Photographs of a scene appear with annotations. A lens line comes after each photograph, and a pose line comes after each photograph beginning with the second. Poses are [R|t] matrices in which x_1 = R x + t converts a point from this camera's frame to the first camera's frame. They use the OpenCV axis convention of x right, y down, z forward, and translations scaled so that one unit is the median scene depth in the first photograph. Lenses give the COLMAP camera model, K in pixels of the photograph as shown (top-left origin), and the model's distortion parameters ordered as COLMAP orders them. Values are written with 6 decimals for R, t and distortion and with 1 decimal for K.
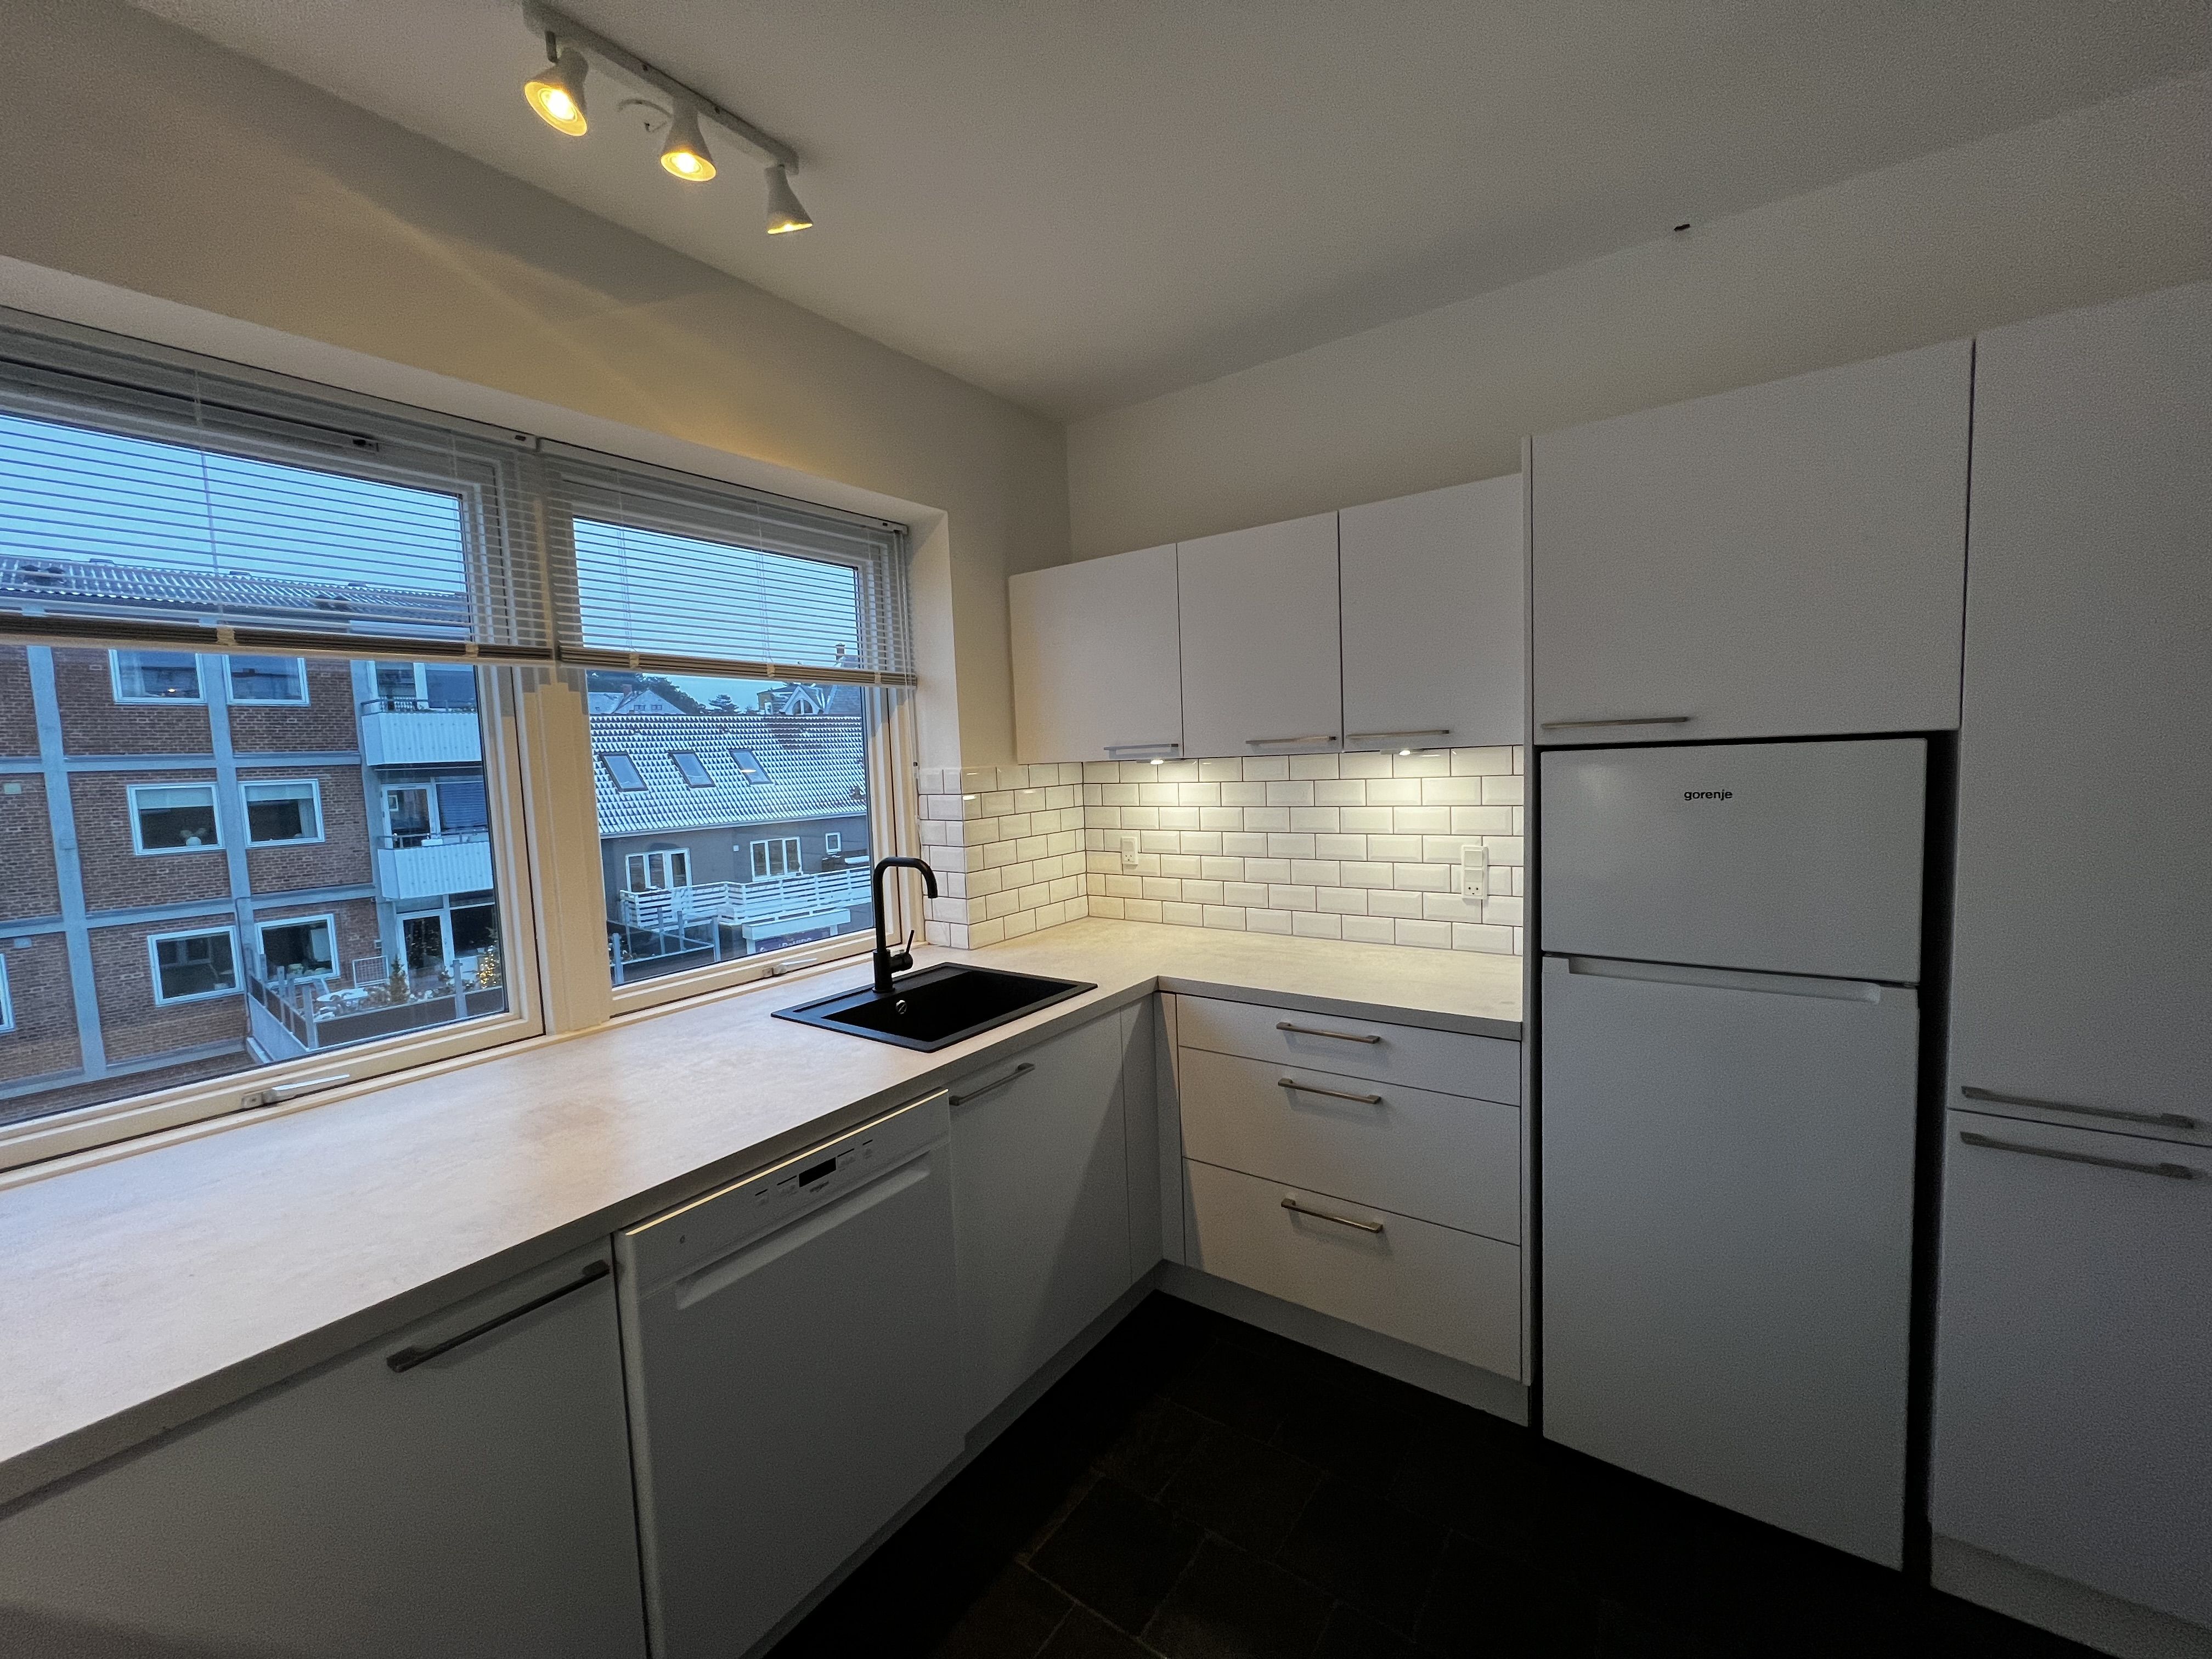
lens RADIAL K [[884.3, 0, 1105.3], [0, 884.3, 828.5], [0, 0, 1]] dist [0.003840, 0.000346]
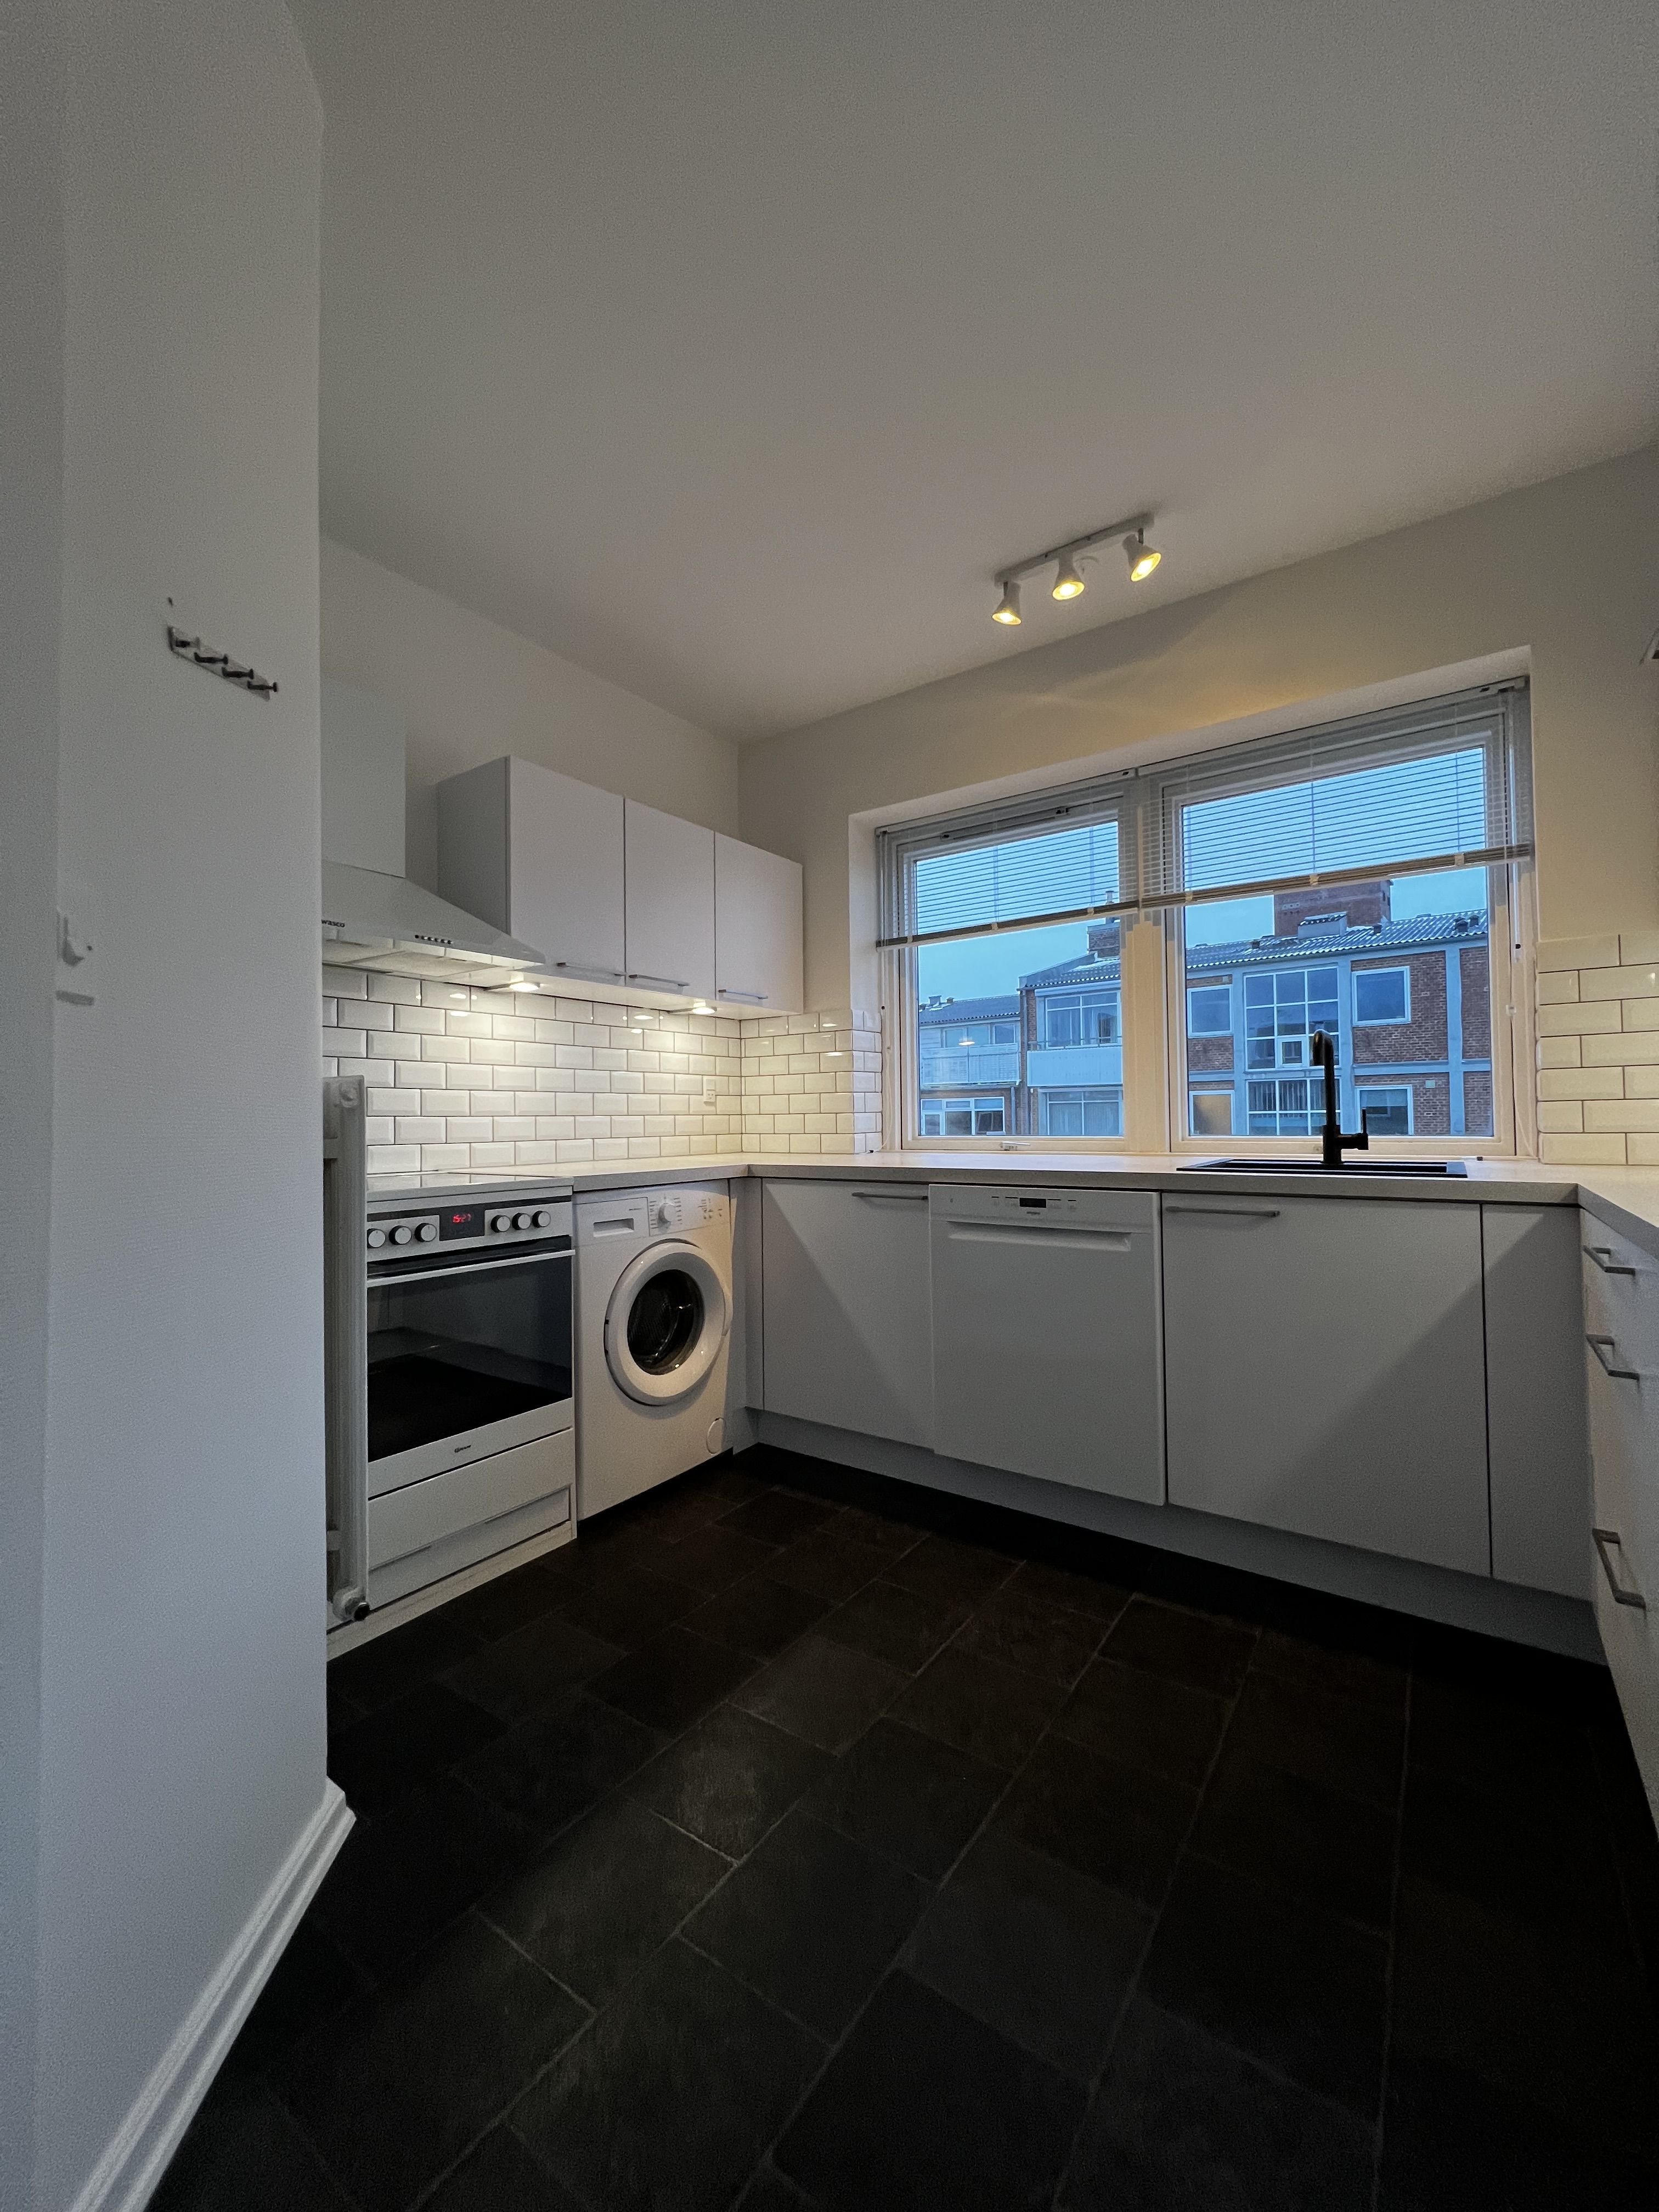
lens RADIAL K [[884.3, 0, 827.8], [0, 884.3, 1101.6], [0, 0, 1]] dist [0.003840, 0.000346]
pose [[0.008184, 0.019946, -0.999768, 0.896258], [-0.070634, 0.997315, 0.019319, 0.152339], [0.997469, 0.070459, 0.009570, 0.453073]]
